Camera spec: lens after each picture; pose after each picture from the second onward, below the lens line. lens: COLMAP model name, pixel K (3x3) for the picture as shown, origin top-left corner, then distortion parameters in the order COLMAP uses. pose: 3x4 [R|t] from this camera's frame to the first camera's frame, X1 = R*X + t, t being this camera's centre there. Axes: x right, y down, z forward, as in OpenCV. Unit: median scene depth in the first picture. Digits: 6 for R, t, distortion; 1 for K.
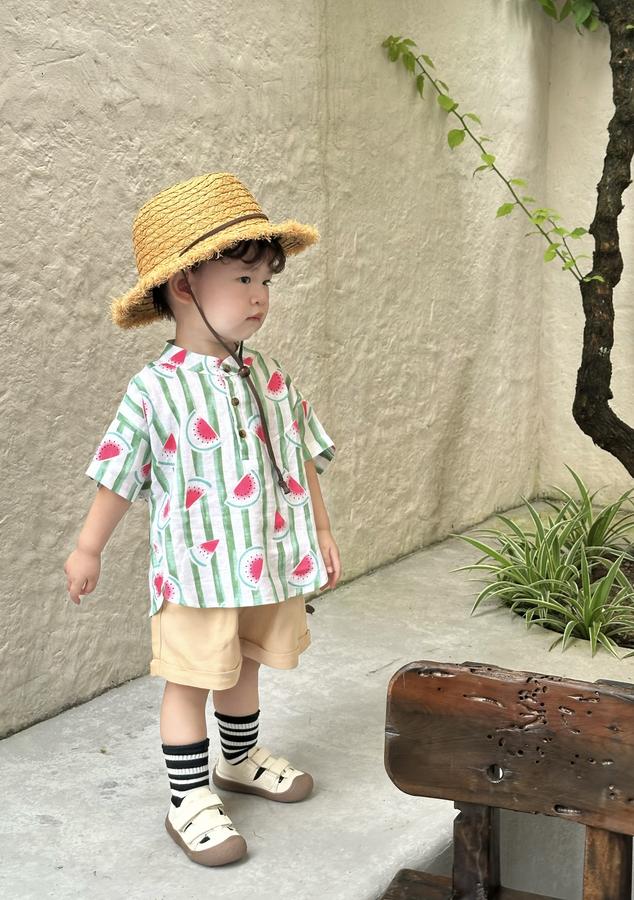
lens RADIAL K [[1358.4, 0, 293.2], [0, 1358.4, 466.6], [0, 0, 1]] dist [0.144137, 0.000000]
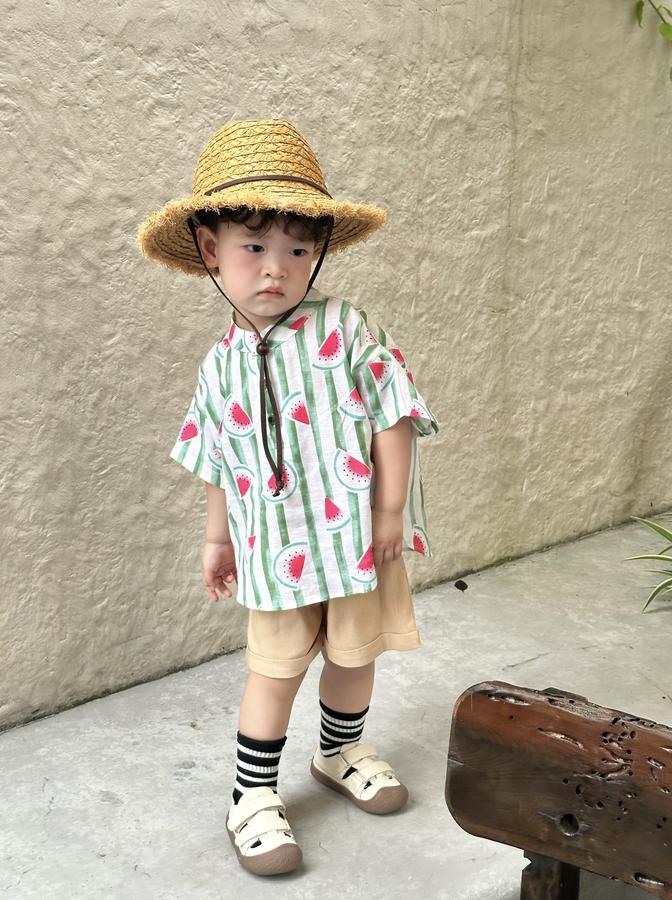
lens RADIAL K [[1329.1, 0, 335.0], [0, 1329.1, 431.3], [0, 0, 1]] dist [0.132723, 0.000000]
pose [[0.978022, 0.073298, -0.195194, 0.100831], [-0.068363, 0.997150, 0.031907, -0.023232], [0.196976, -0.017862, 0.980246, 0.108263]]
